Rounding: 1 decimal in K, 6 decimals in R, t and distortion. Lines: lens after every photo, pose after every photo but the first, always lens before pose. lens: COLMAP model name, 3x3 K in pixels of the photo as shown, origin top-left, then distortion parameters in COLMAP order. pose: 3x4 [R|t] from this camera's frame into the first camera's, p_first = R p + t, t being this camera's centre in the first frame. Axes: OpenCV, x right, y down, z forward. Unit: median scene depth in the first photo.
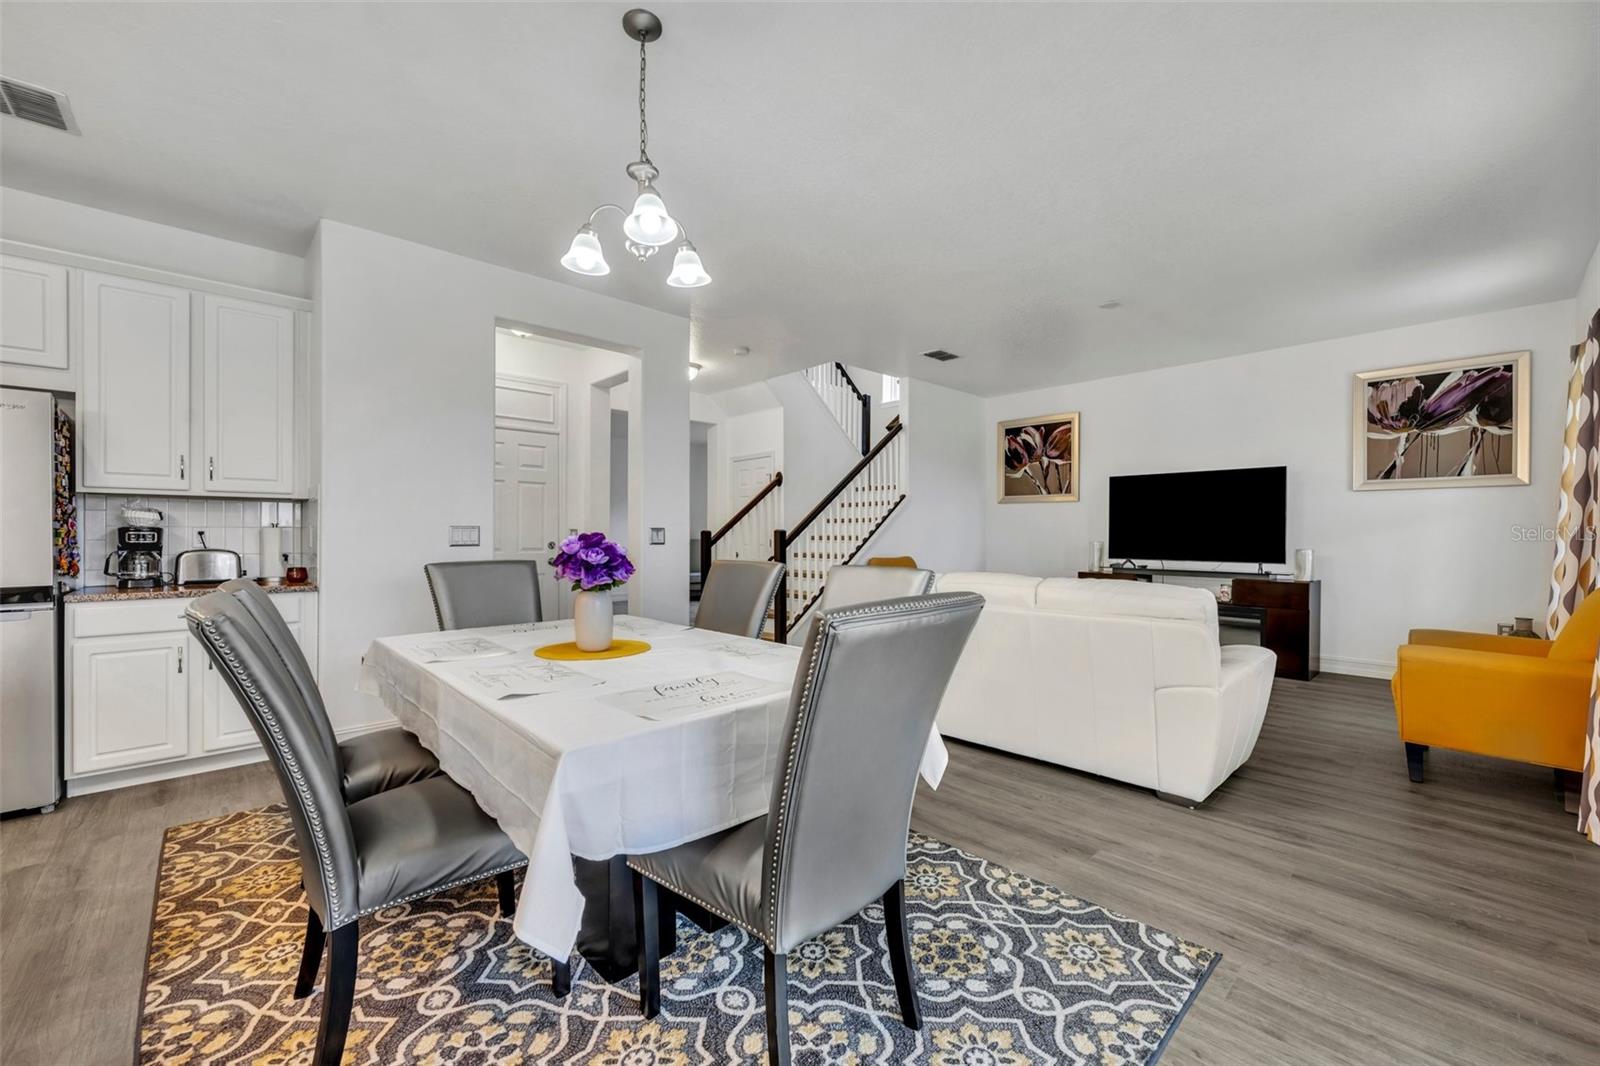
lens RADIAL K [[641.9, 0, 799.7], [0, 641.9, 535.0], [0, 0, 1]] dist [-0.003146, 0.001231]
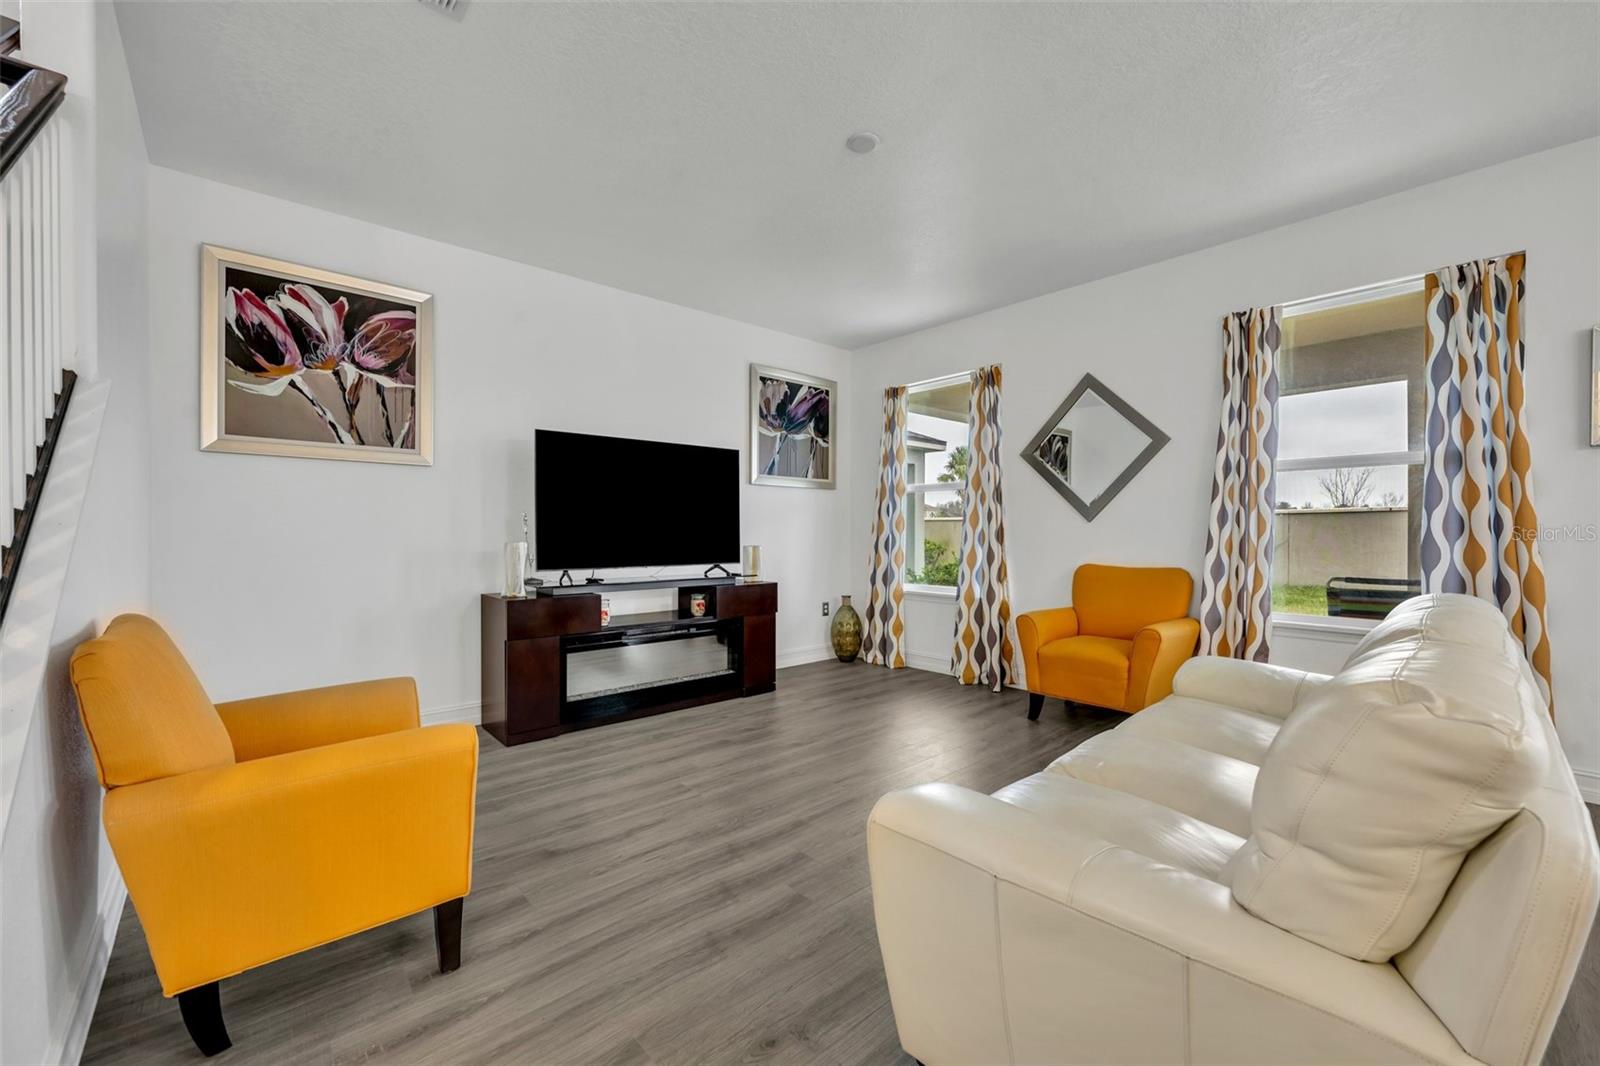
lens RADIAL K [[641.9, 0, 790.7], [0, 641.9, 536.1], [0, 0, 1]] dist [-0.003146, 0.001231]
pose [[0.031764, -0.009787, 0.999447, -0.106063], [0.002753, 0.999949, 0.009705, -0.000395], [-0.999492, 0.002443, 0.031790, 0.964260]]
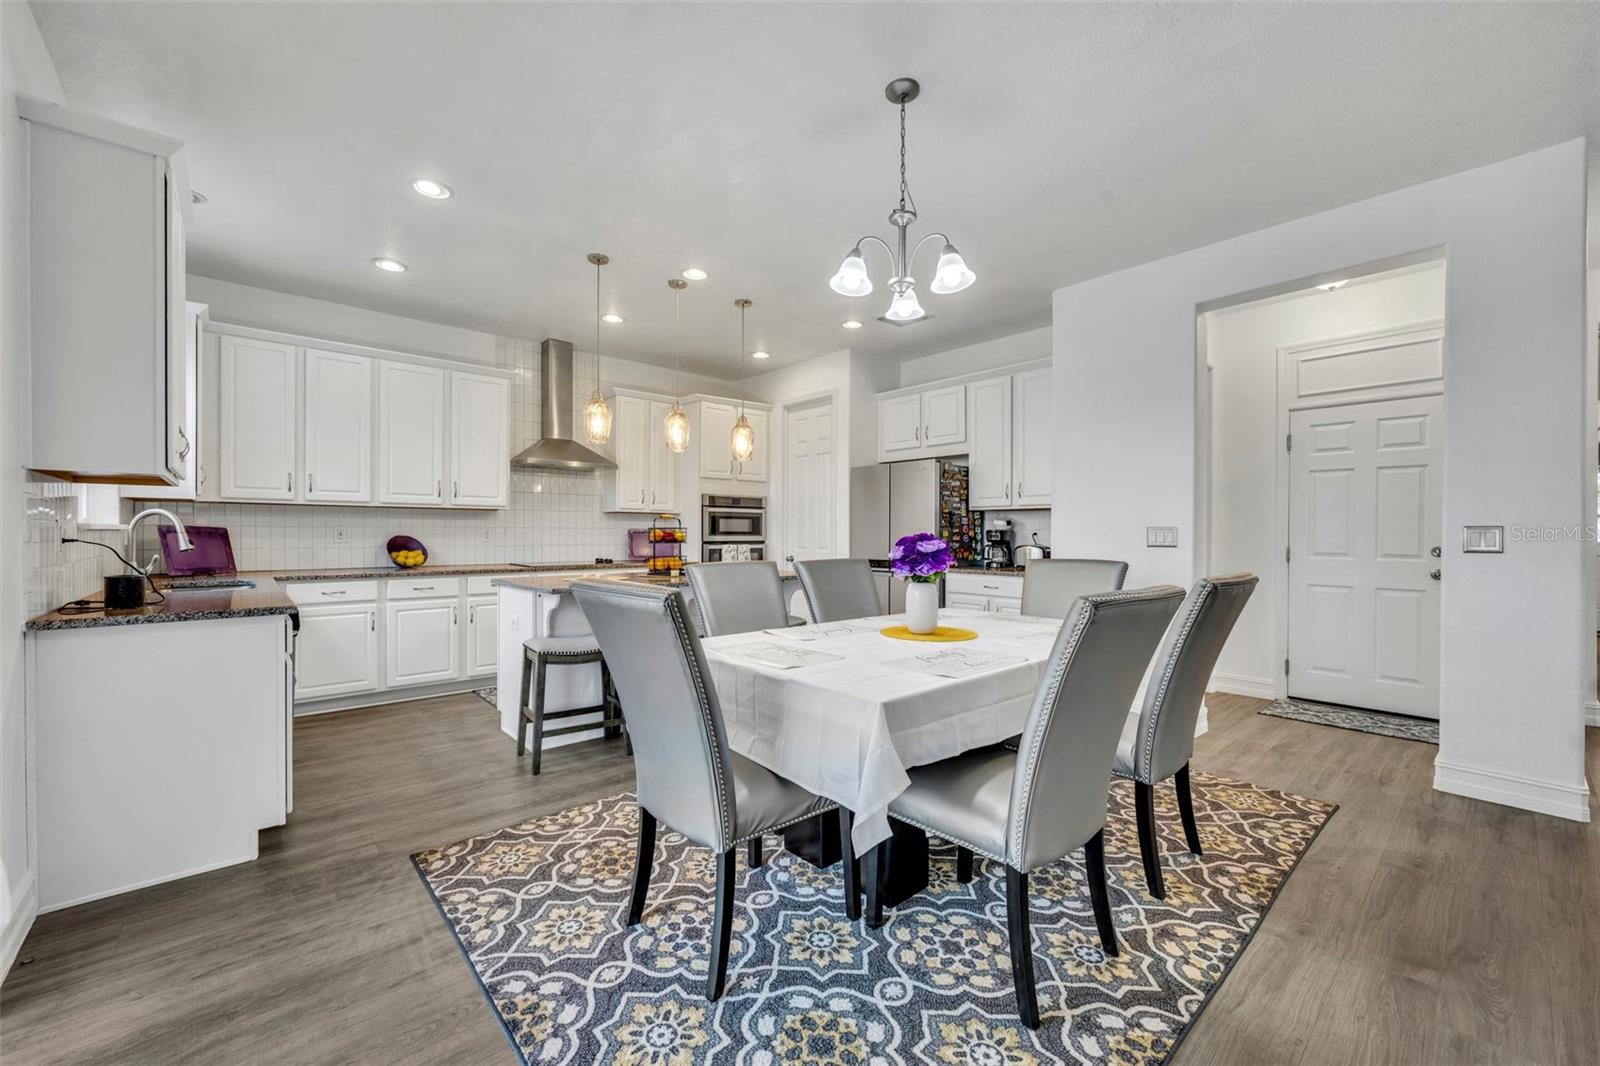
lens RADIAL K [[625.9, 0, 788.6], [0, 625.9, 528.0], [0, 0, 1]] dist [-0.004741, -0.001019]
pose [[-0.036415, -0.011071, -0.999275, 0.363338], [-0.004431, 0.999931, -0.010917, 0.001577], [0.999327, 0.004030, -0.036462, 0.347725]]
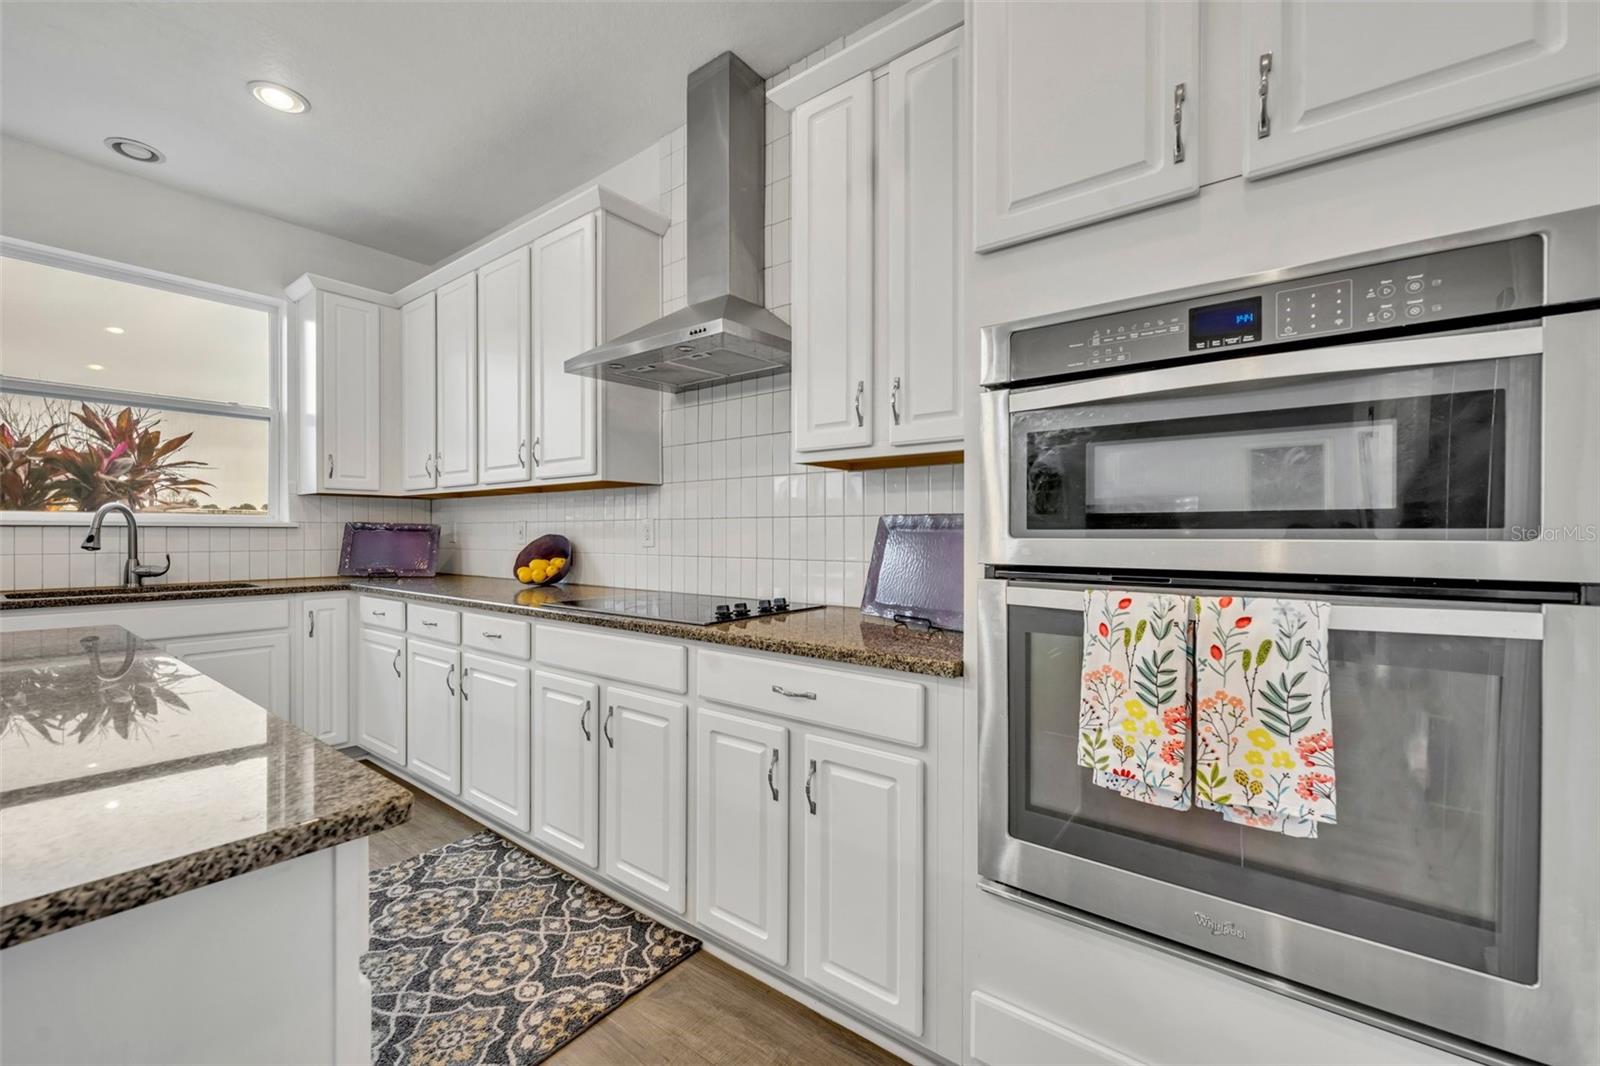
lens RADIAL K [[641.9, 0, 777.8], [0, 641.9, 537.6], [0, 0, 1]] dist [-0.003146, 0.001231]
pose [[-0.987946, -0.003425, -0.154759, -0.715387], [-0.004440, 0.999971, 0.006213, 0.003298], [0.154734, 0.006826, -0.987933, 0.375909]]
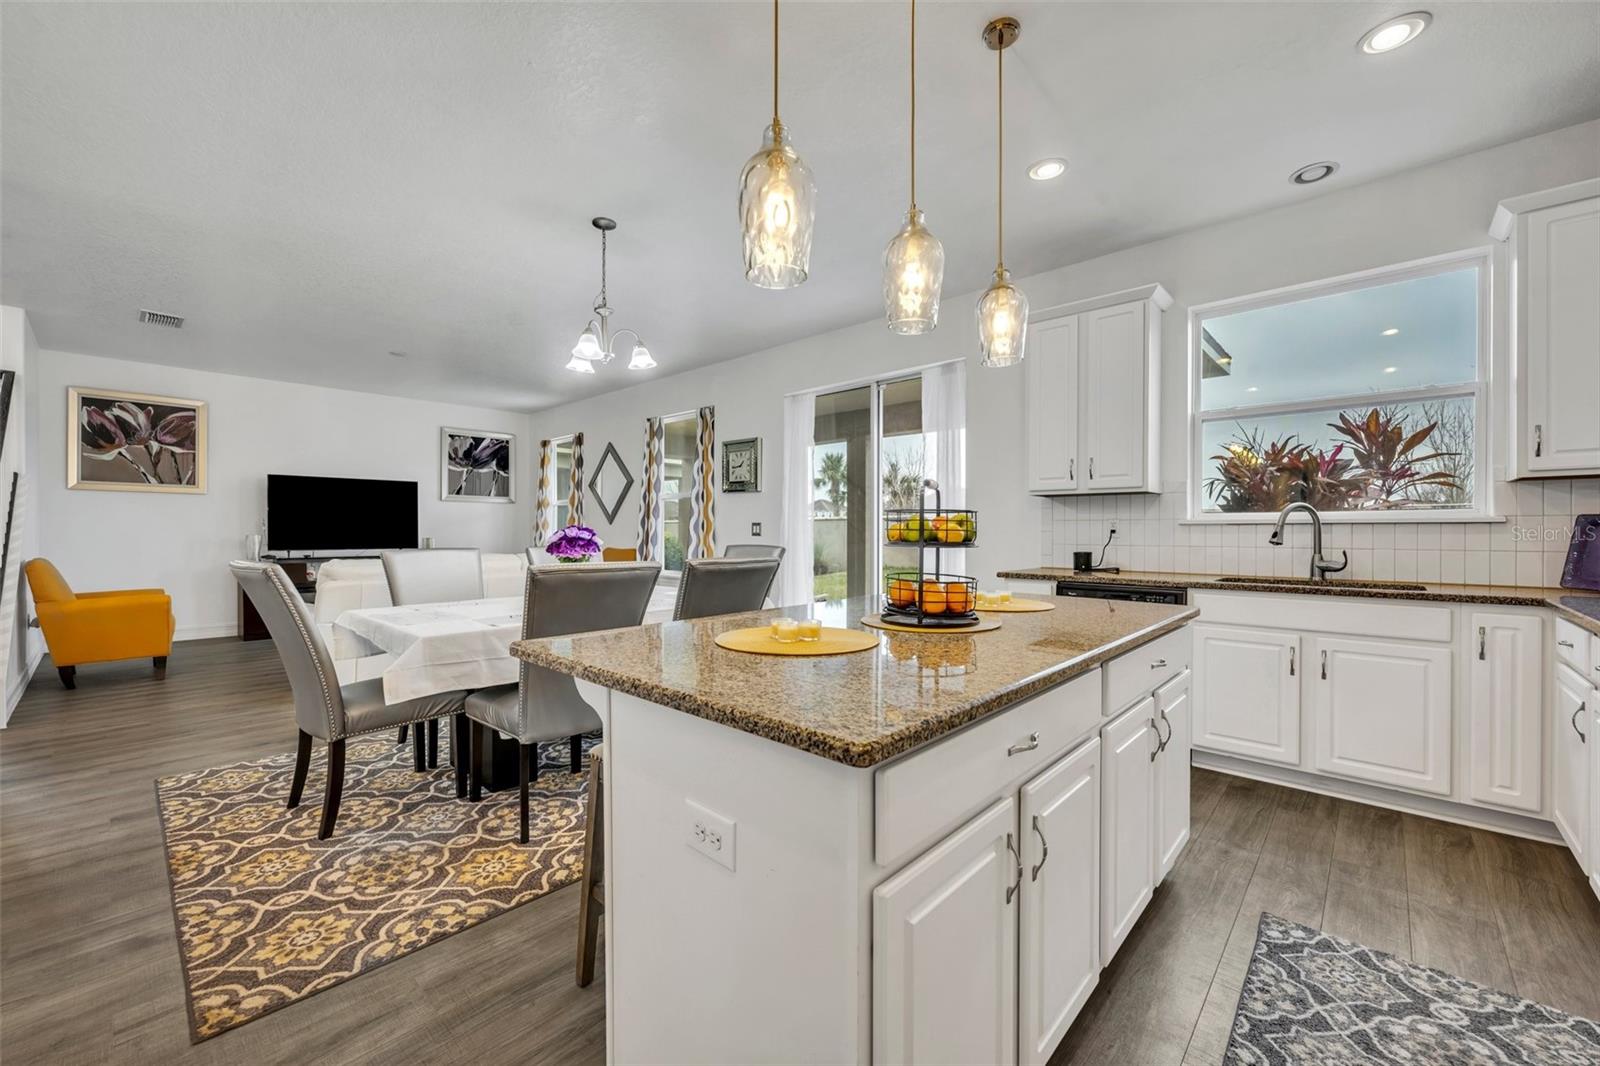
lens RADIAL K [[641.9, 0, 793.9], [0, 641.9, 535.5], [0, 0, 1]] dist [-0.003146, 0.001231]
pose [[-0.071709, -0.010456, 0.997371, -0.820046], [0.002872, 0.999939, 0.010690, 0.002269], [-0.997421, 0.003631, -0.071674, 0.263208]]
